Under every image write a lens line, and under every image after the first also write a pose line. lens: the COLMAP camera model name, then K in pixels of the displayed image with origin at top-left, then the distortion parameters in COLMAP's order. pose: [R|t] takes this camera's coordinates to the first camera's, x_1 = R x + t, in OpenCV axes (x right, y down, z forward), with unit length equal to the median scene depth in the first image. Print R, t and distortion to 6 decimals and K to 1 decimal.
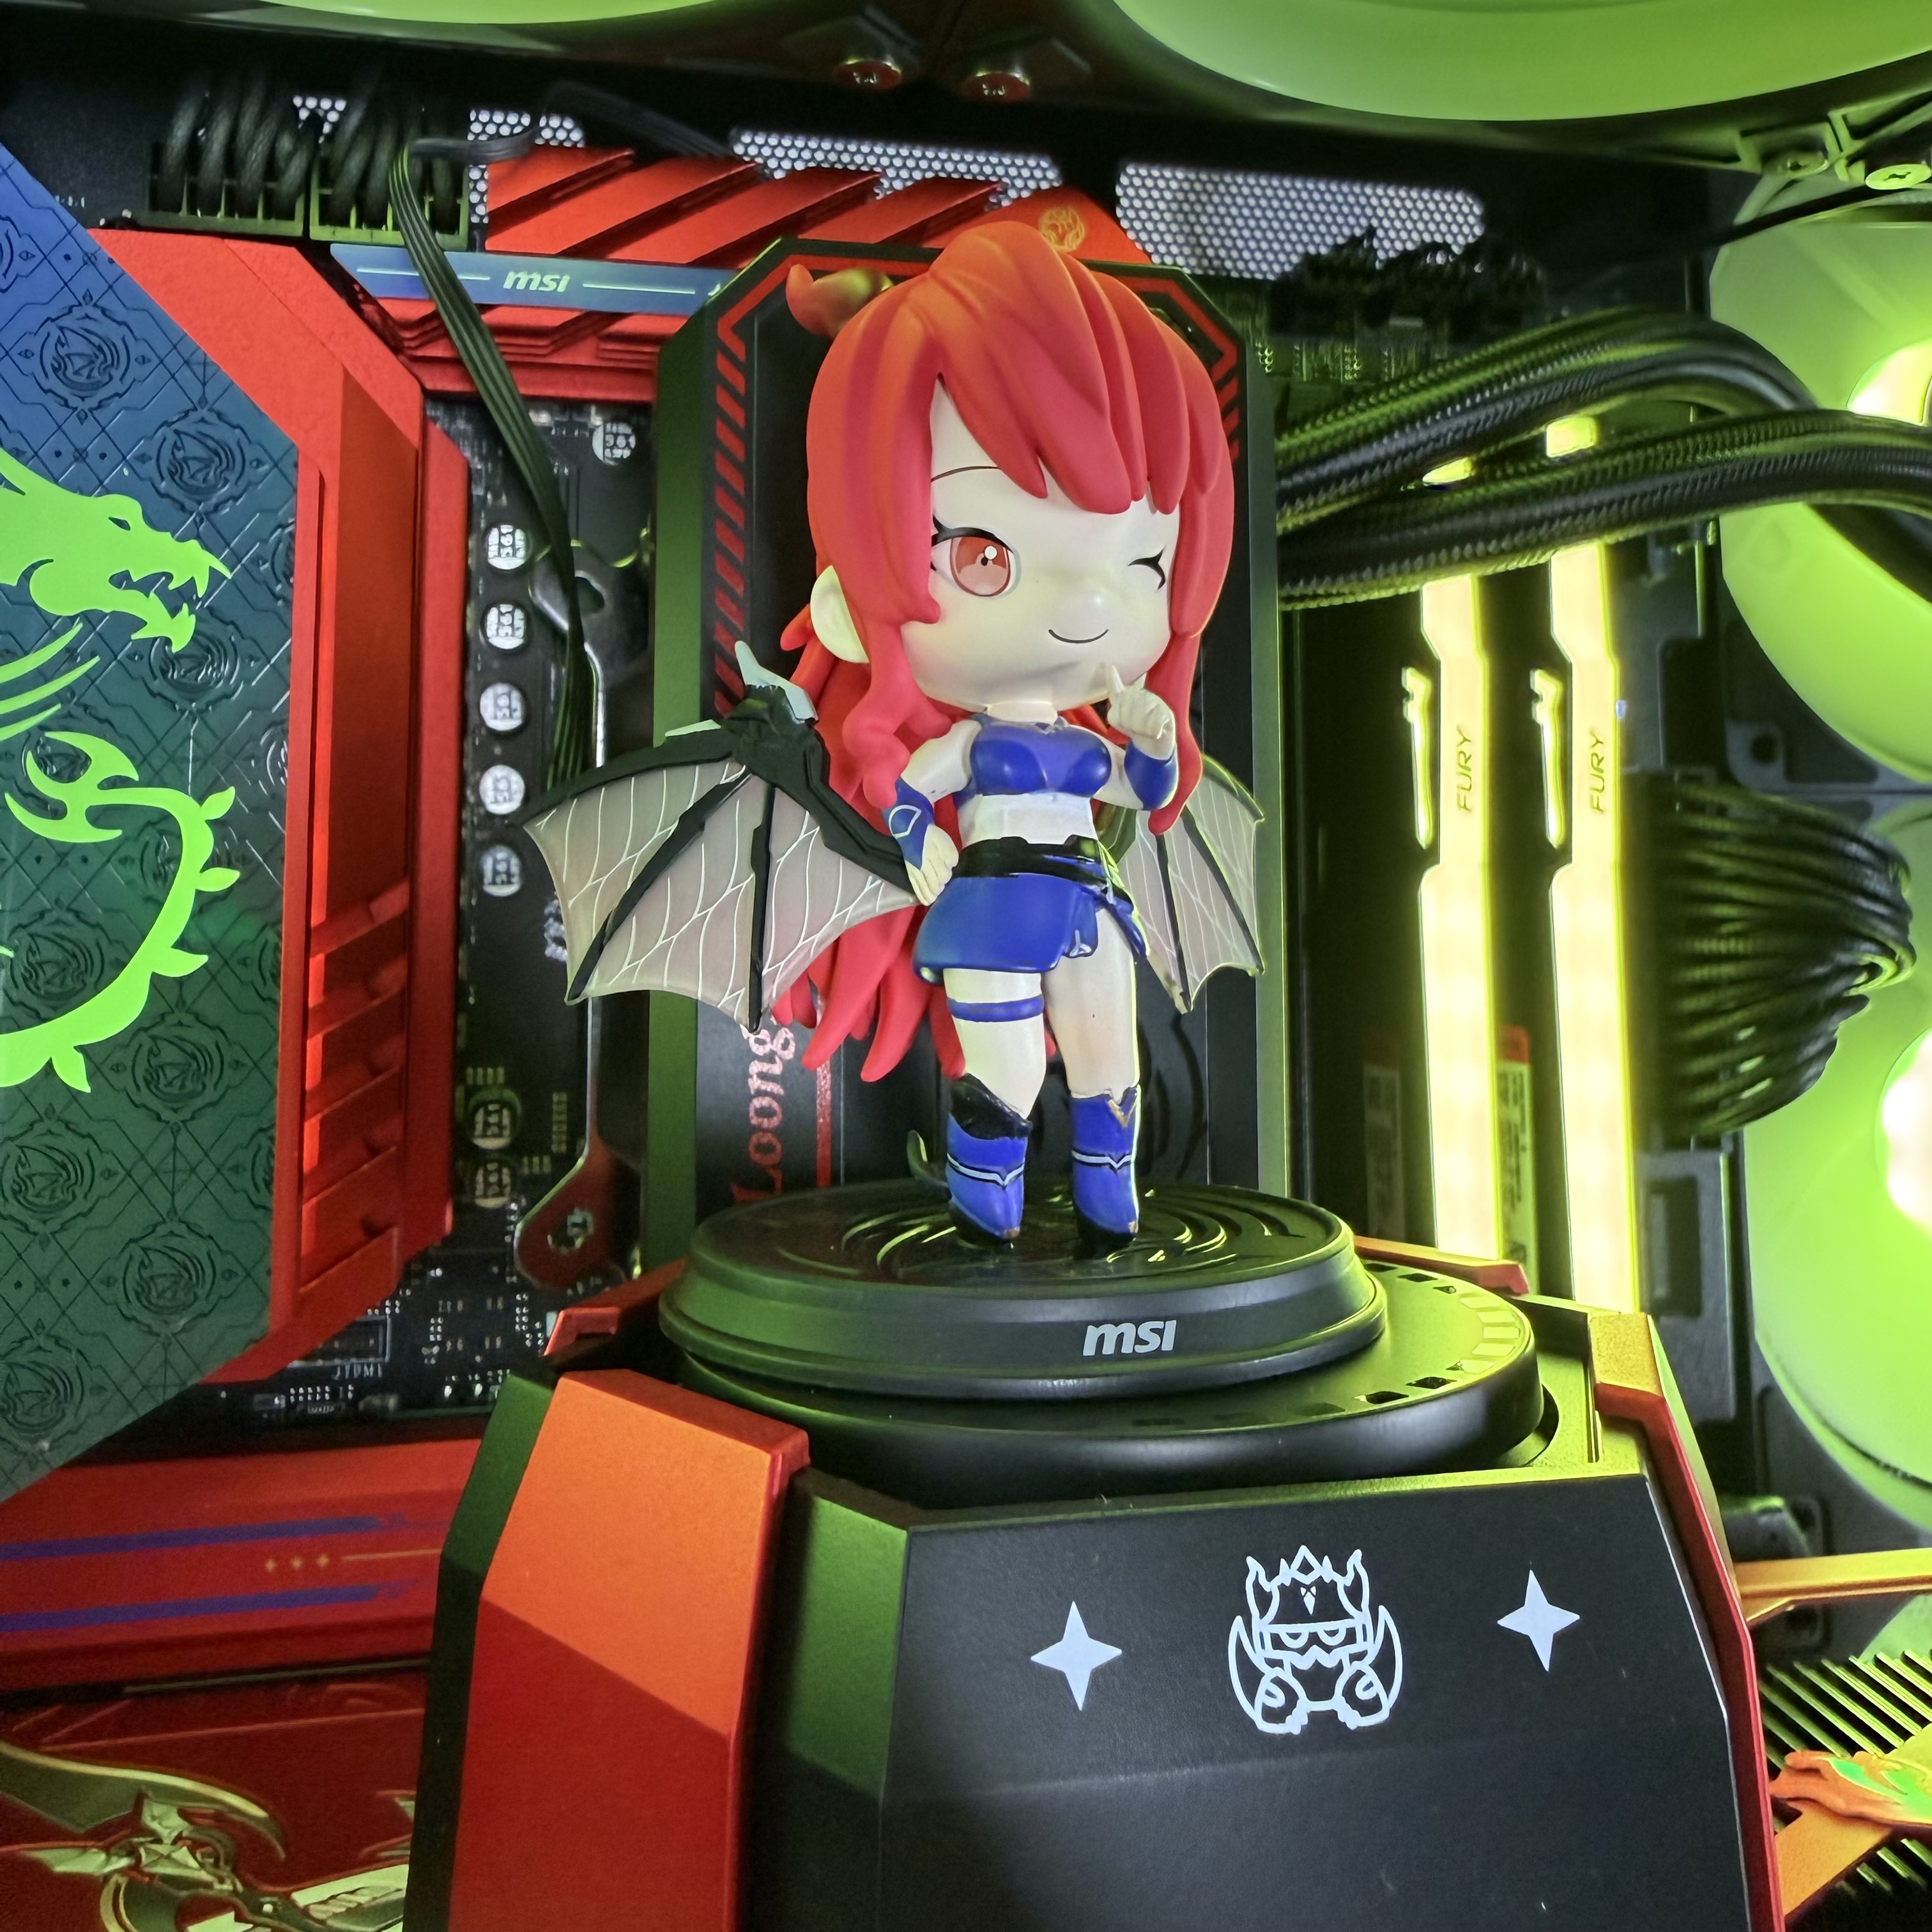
lens RADIAL K [[1896.3, 0, 961.1], [0, 1896.3, 686.0], [0, 0, 1]] dist [-0.015752, 0.028043]
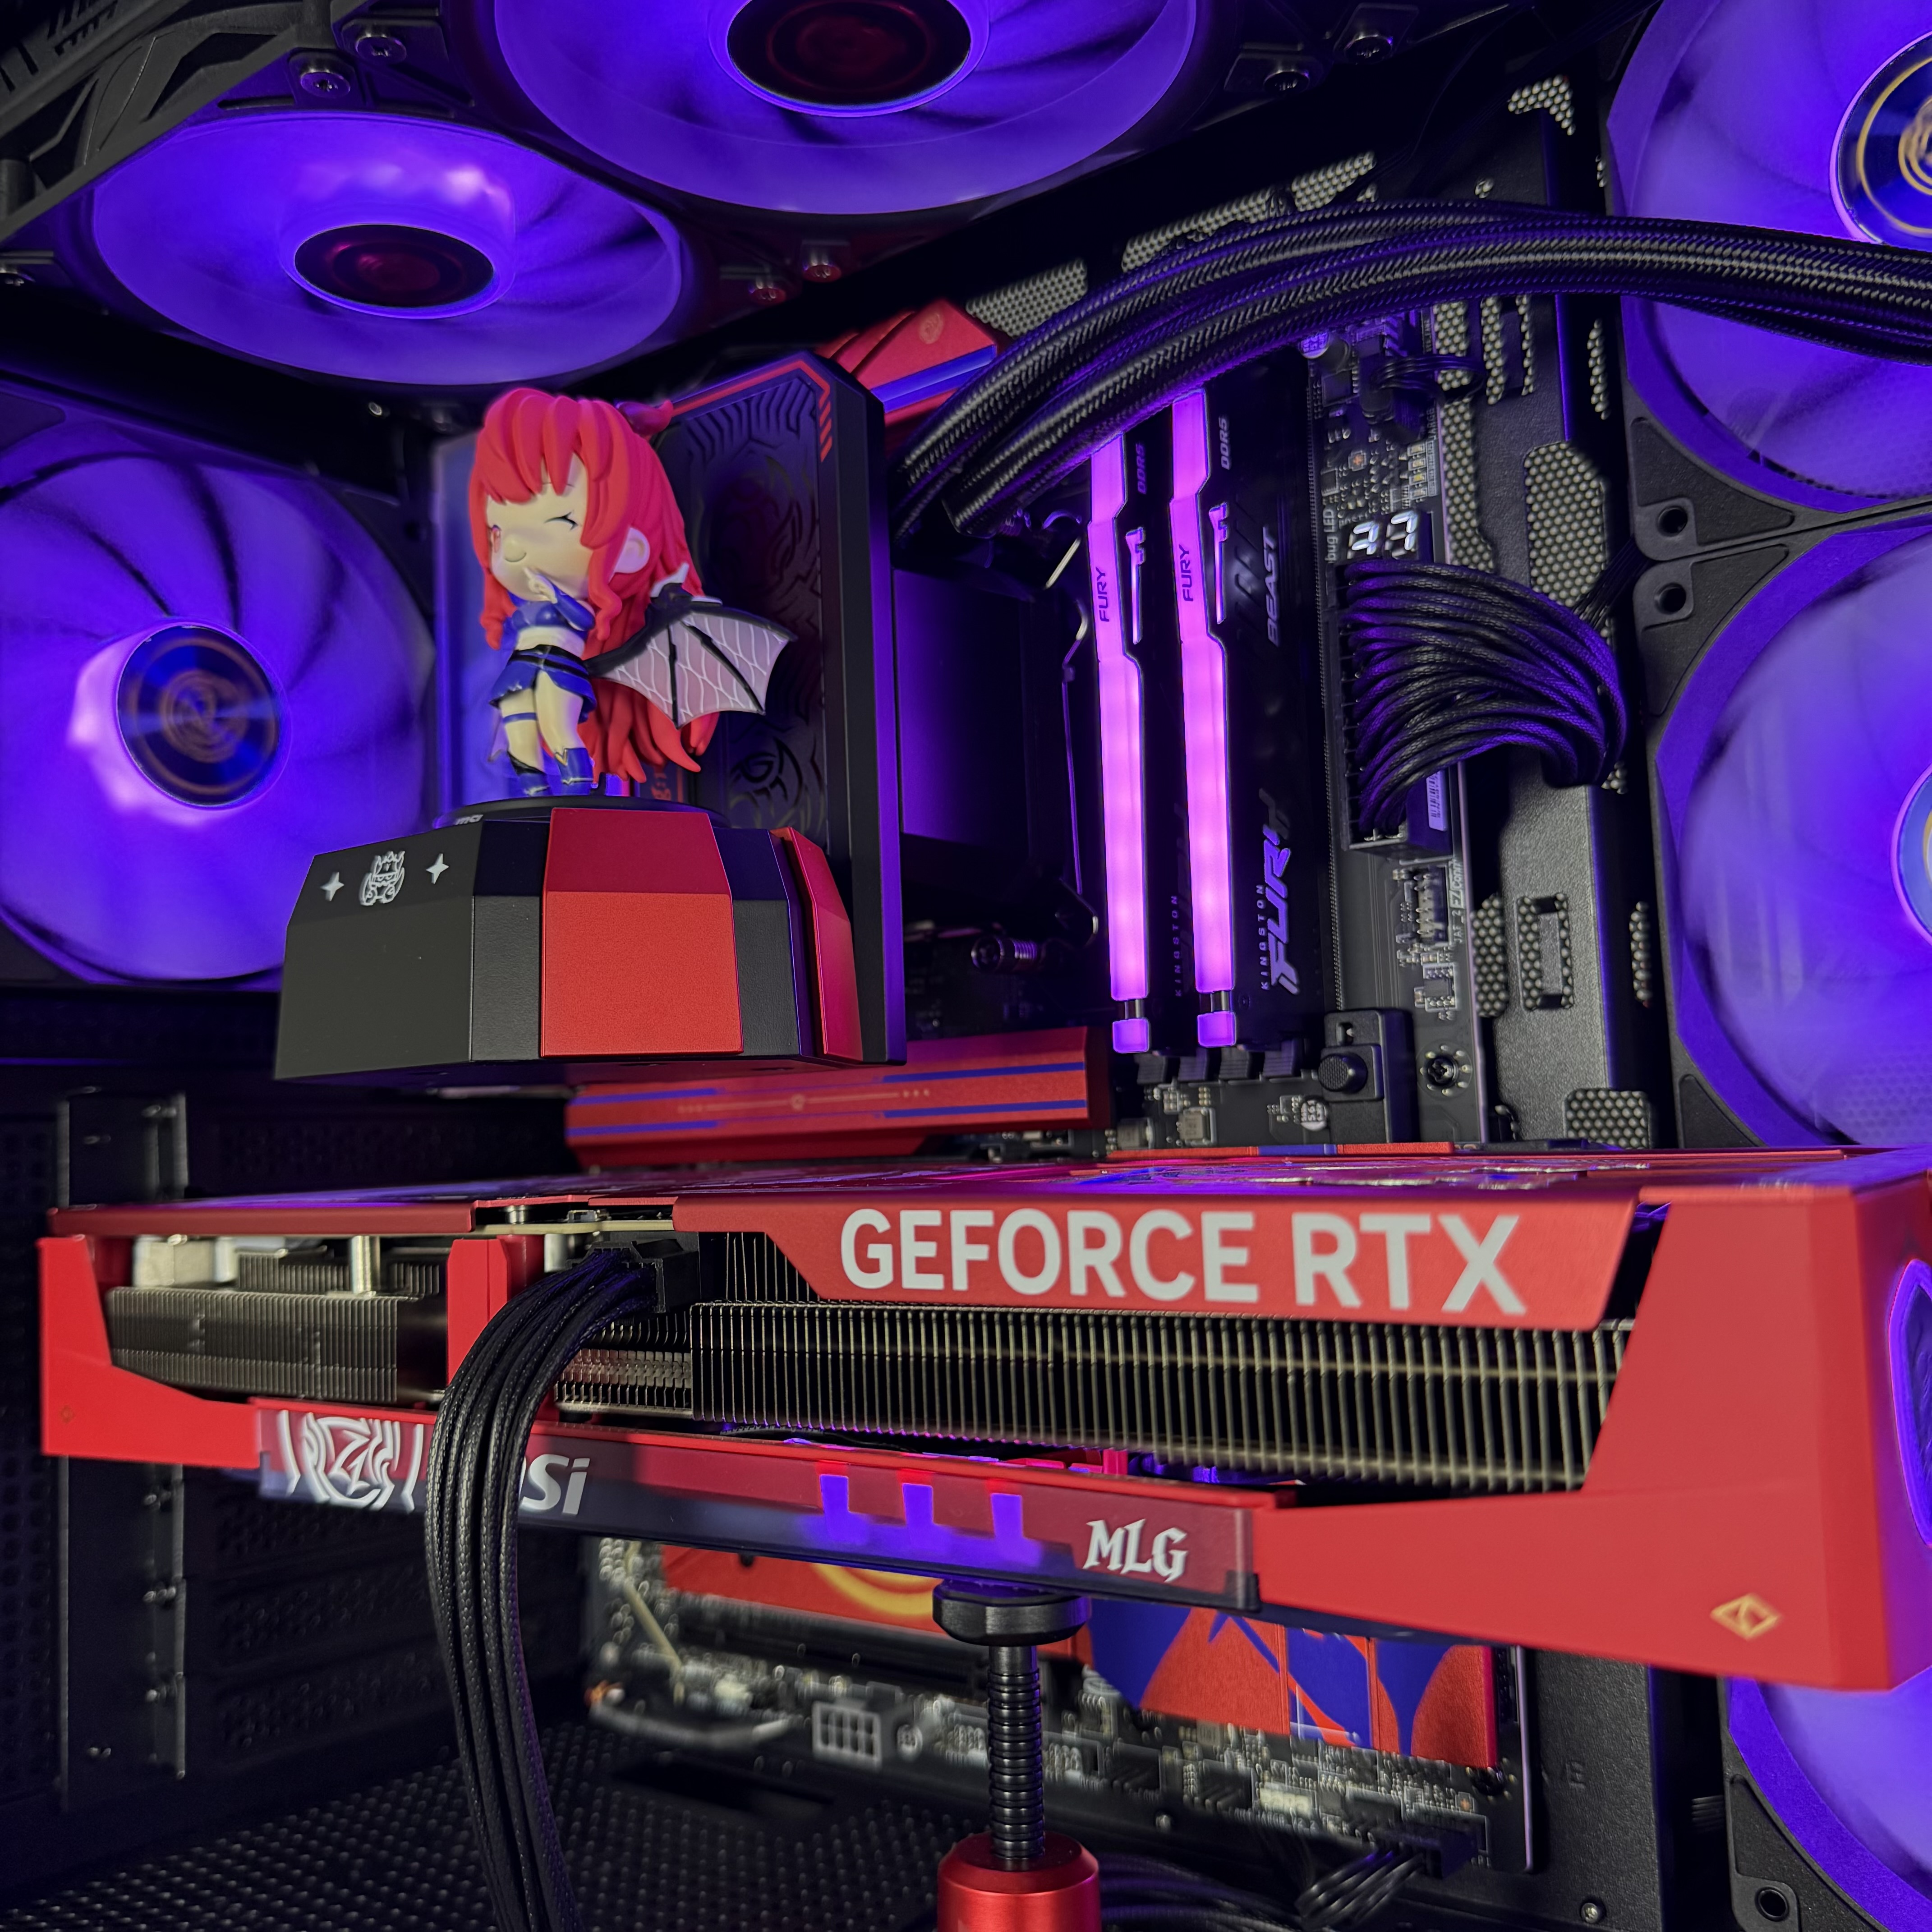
lens RADIAL K [[1902.0, 0, 962.6], [0, 1902.0, 991.3], [0, 0, 1]] dist [0.005071, -0.024676]
pose [[0.620181, -0.090758, -0.779191, 1.562380], [0.109957, 0.993536, -0.028206, 0.452024], [0.776714, -0.068184, 0.626151, -0.062073]]
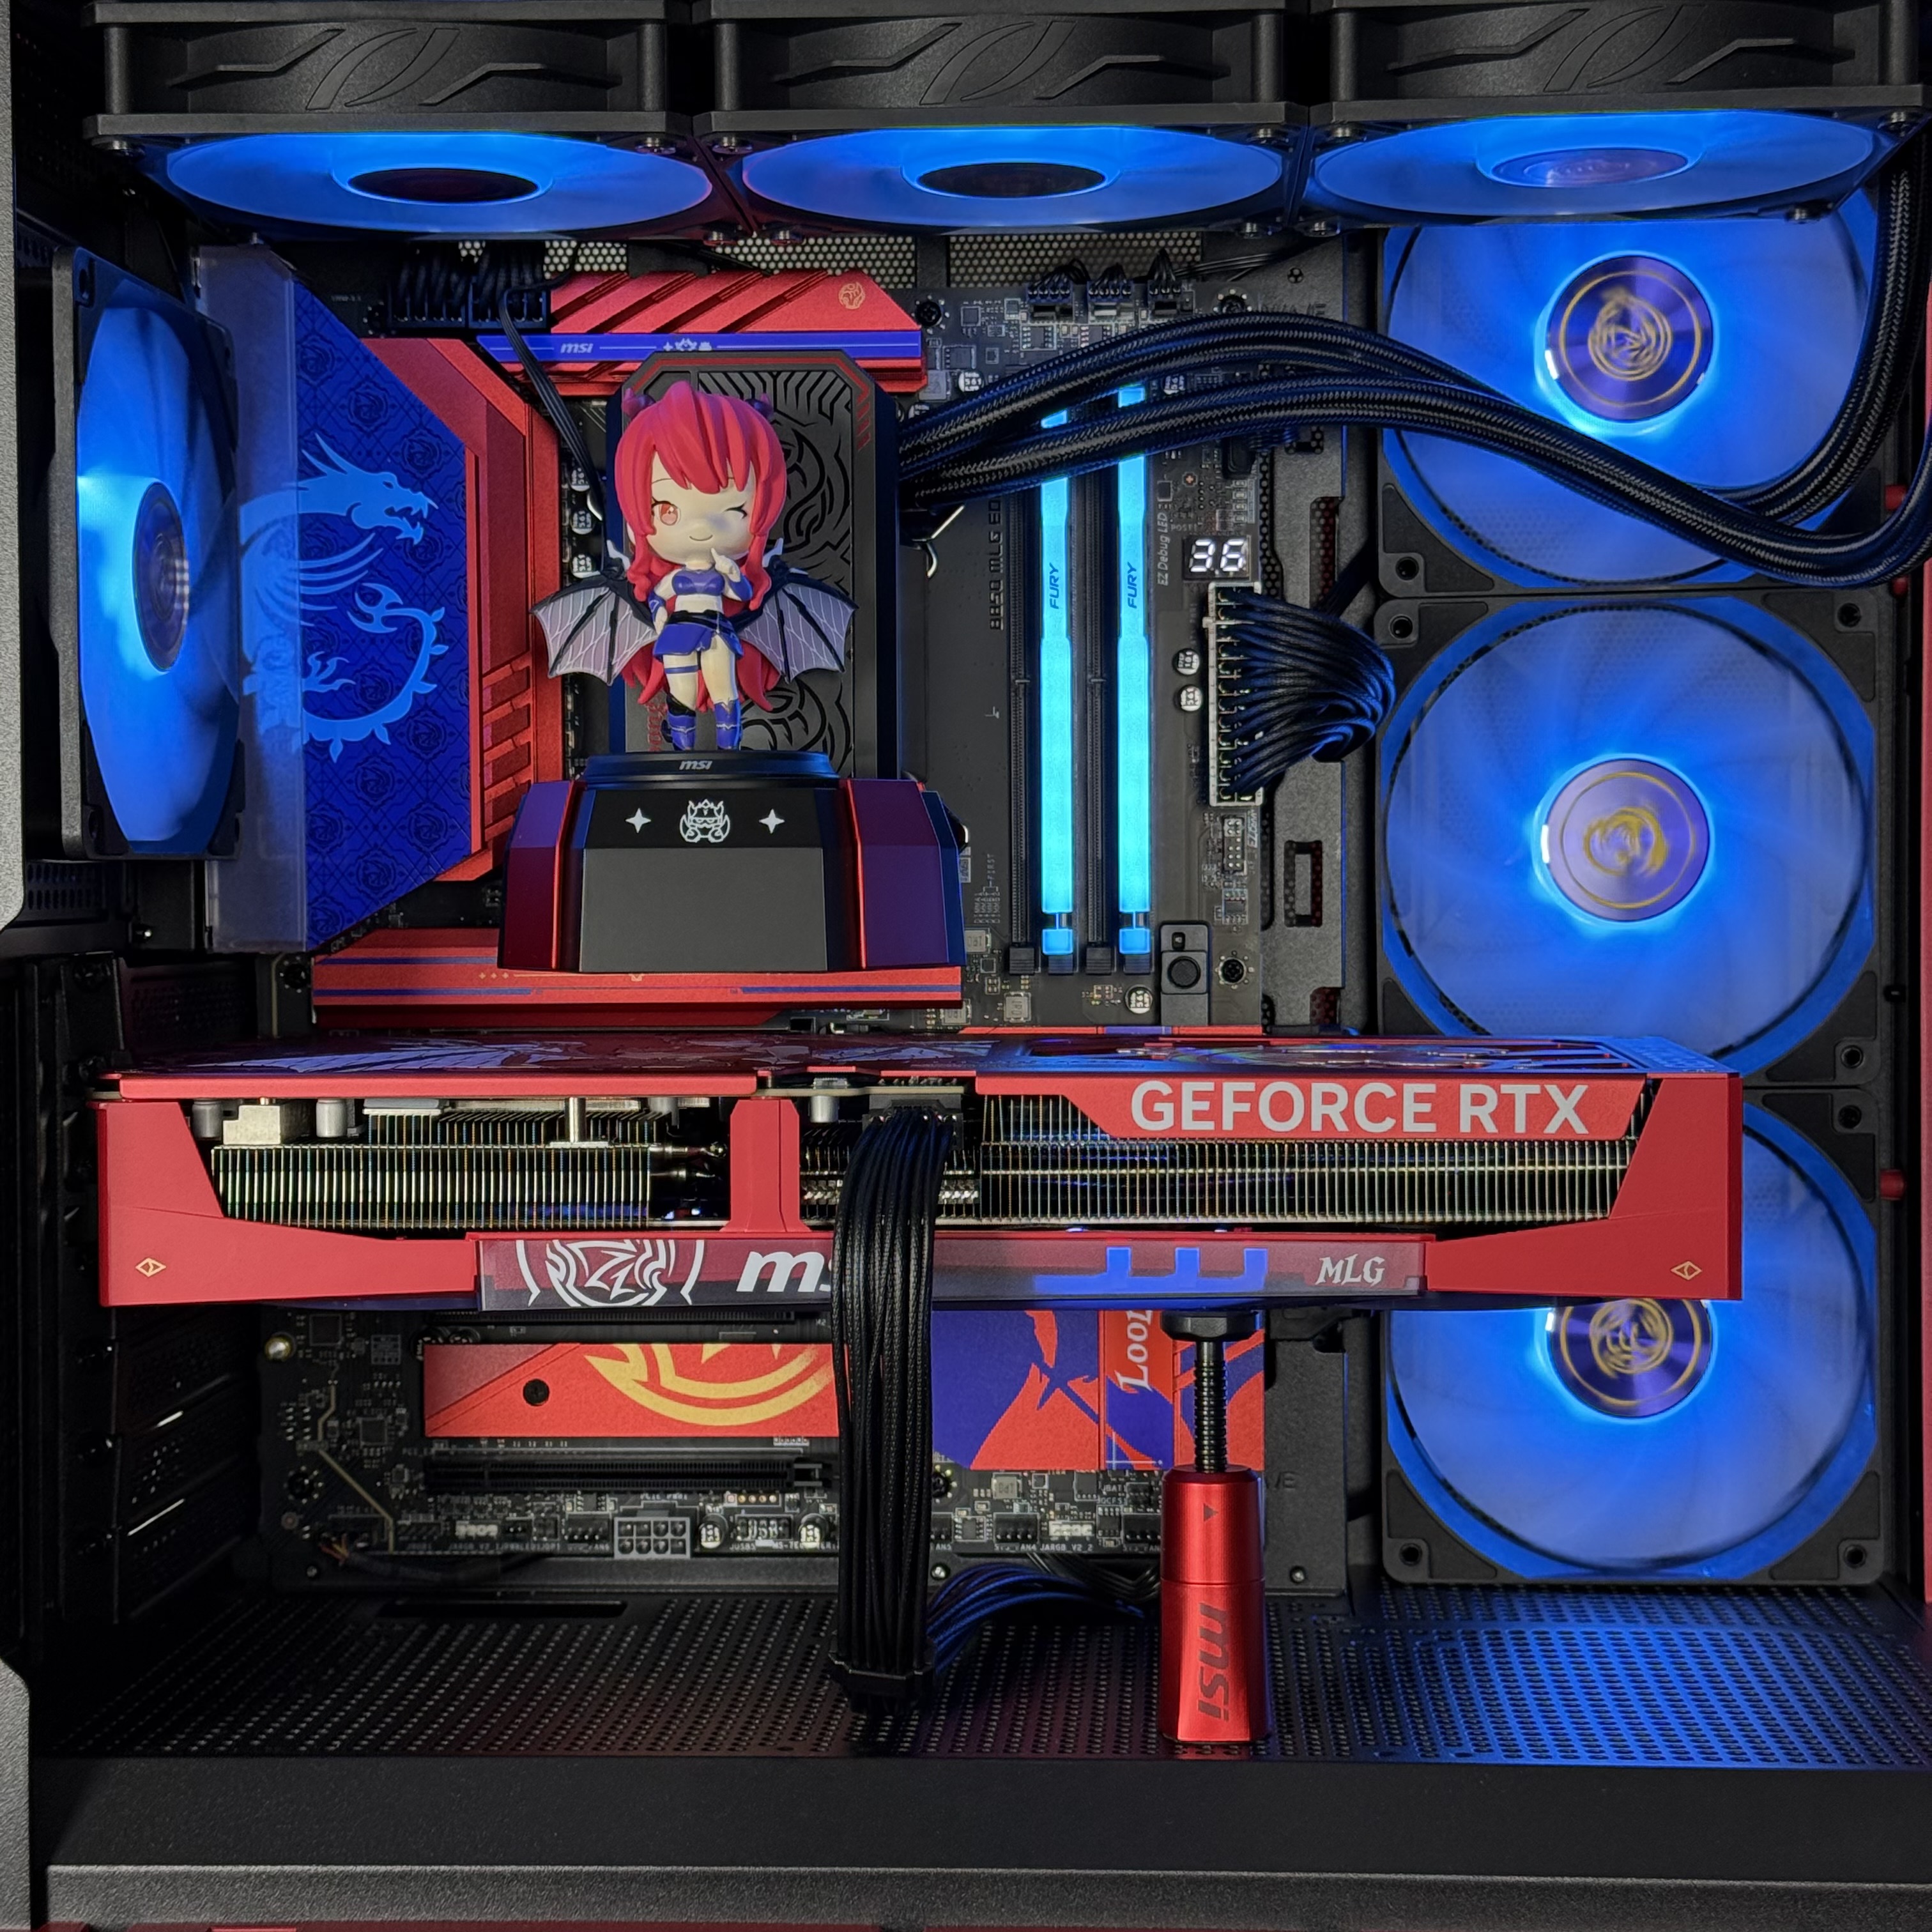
lens RADIAL K [[3904.7, 0, 968.1], [0, 3904.7, 1053.6], [0, 0, 1]] dist [0.087506, 0.246654]
pose [[0.960636, 0.007750, -0.277702, 1.475876], [0.032037, 0.989851, 0.138450, -0.042875], [0.275957, -0.141897, 0.950638, -3.245051]]
